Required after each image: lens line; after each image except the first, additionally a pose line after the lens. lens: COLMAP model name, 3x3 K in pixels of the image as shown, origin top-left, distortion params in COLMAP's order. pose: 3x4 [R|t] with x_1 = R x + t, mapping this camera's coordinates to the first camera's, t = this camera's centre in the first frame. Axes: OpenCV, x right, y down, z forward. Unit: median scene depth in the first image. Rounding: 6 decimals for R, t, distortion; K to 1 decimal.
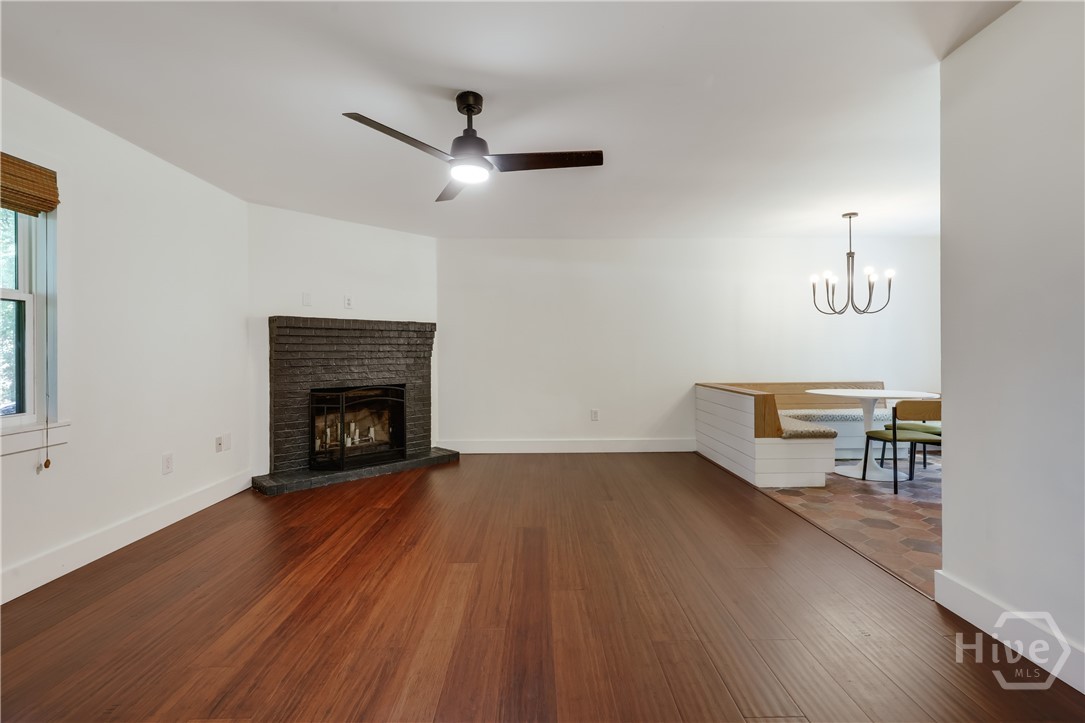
lens RADIAL K [[491.9, 0, 540.0], [0, 491.9, 348.7], [0, 0, 1]] dist [0.008870, -0.000097]
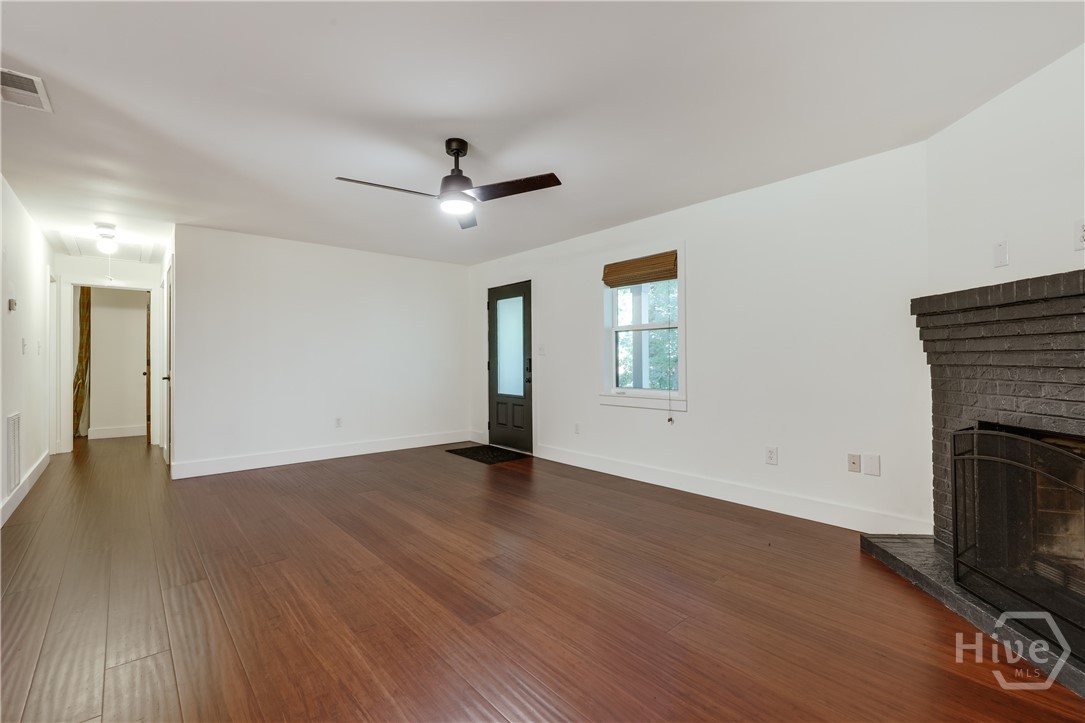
lens RADIAL K [[477.5, 0, 542.5], [0, 477.5, 361.5], [0, 0, 1]] dist [0.001104, 0.000041]
pose [[-0.754892, 0.011832, -0.655742, 0.237195], [0.013853, 0.999902, 0.002094, 0.008307], [0.655702, -0.007503, -0.754982, 1.044063]]
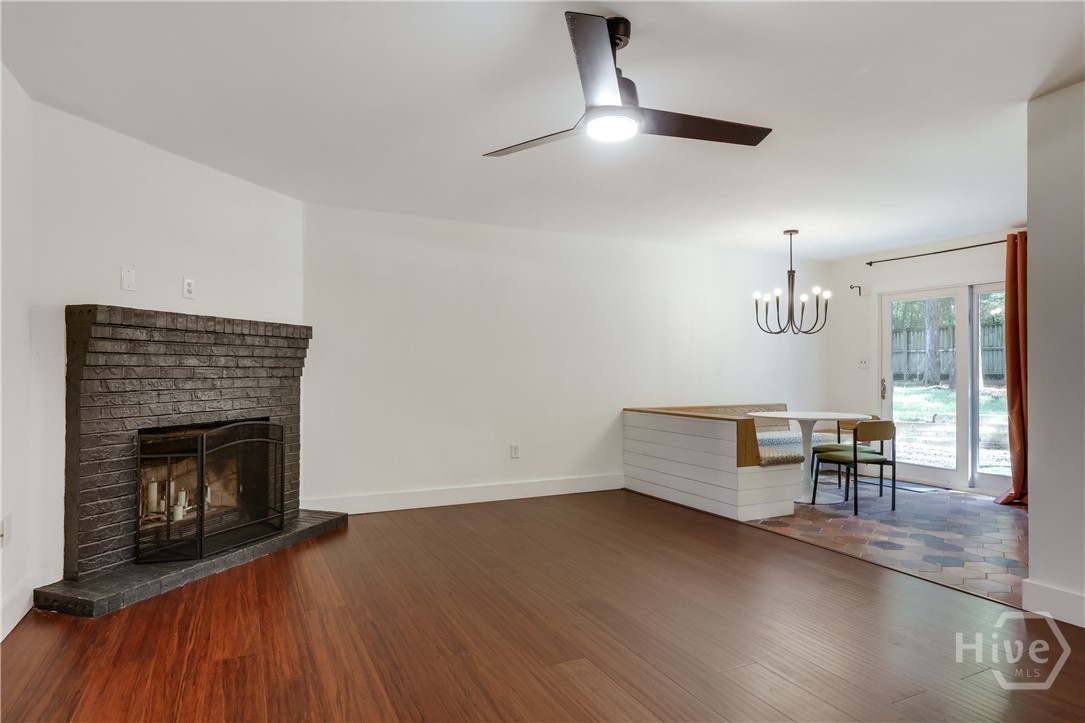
lens RADIAL K [[615.9, 0, 528.5], [0, 615.9, 362.6], [0, 0, 1]] dist [0.012717, 0.000028]
pose [[0.907833, 0.013907, 0.419102, -0.336995], [-0.010505, 0.999890, -0.010425, 0.003833], [-0.419201, 0.005061, 0.907879, 0.112666]]
